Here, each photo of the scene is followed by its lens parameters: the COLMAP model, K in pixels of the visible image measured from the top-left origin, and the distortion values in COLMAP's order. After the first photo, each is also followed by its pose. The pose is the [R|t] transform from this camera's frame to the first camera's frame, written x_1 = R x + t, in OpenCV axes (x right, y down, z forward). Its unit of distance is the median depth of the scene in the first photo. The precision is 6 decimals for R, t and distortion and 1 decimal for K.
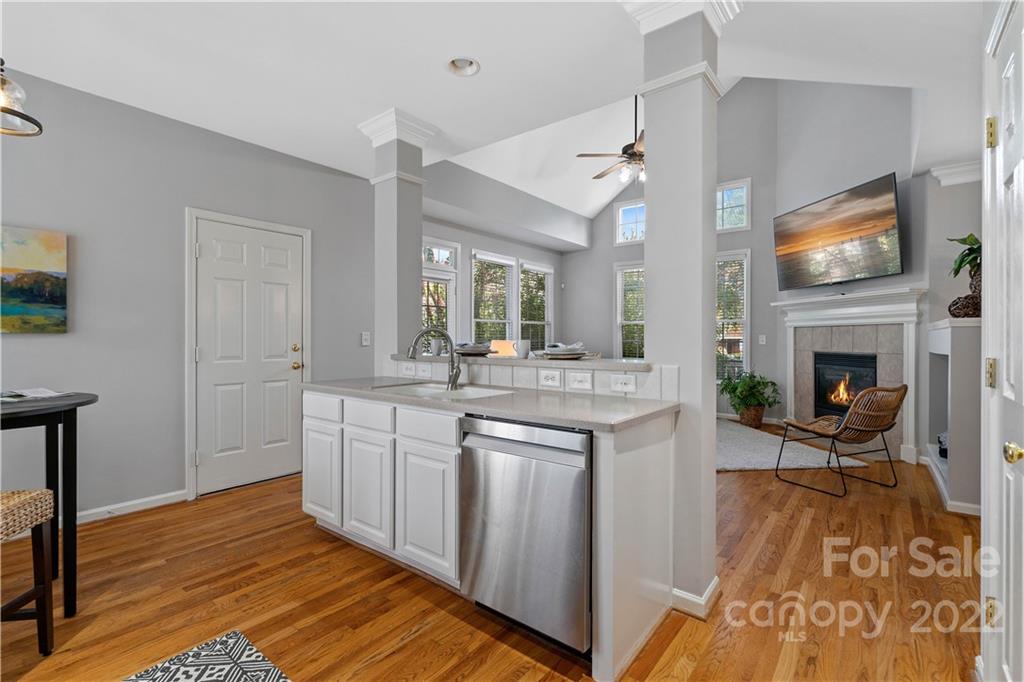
lens RADIAL K [[466.5, 0, 511.9], [0, 466.5, 340.9], [0, 0, 1]] dist [-0.002268, 0.000851]
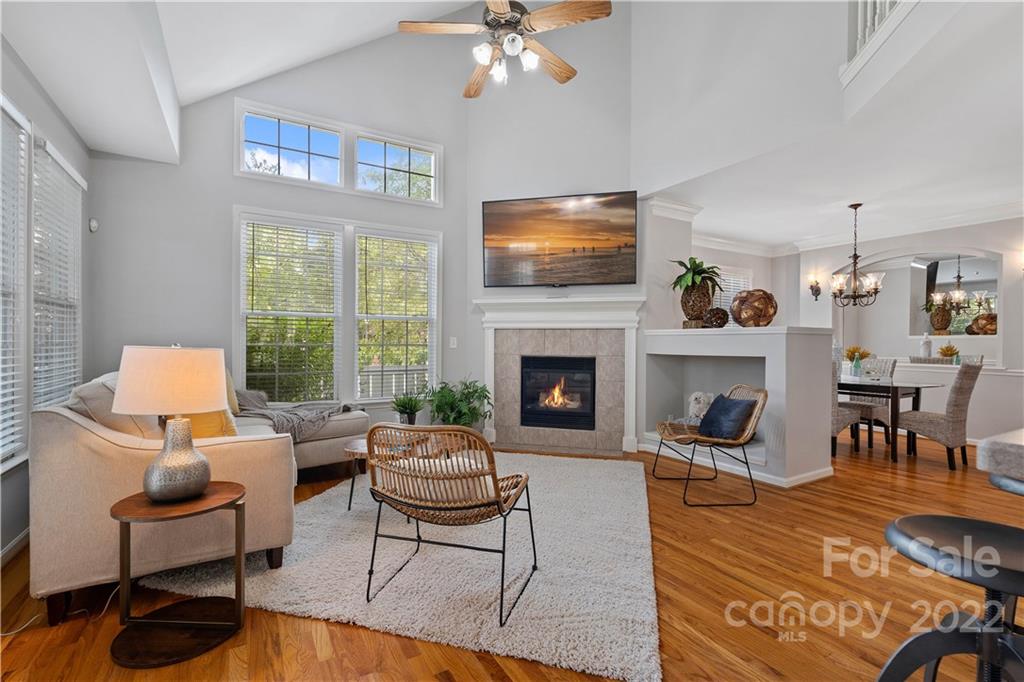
lens RADIAL K [[466.5, 0, 510.1], [0, 466.5, 343.8], [0, 0, 1]] dist [-0.002268, 0.000851]
pose [[0.354069, 0.003320, 0.935213, -0.274889], [-0.004088, 0.999990, -0.002002, 0.001645], [-0.935210, -0.003114, 0.354079, 0.803657]]
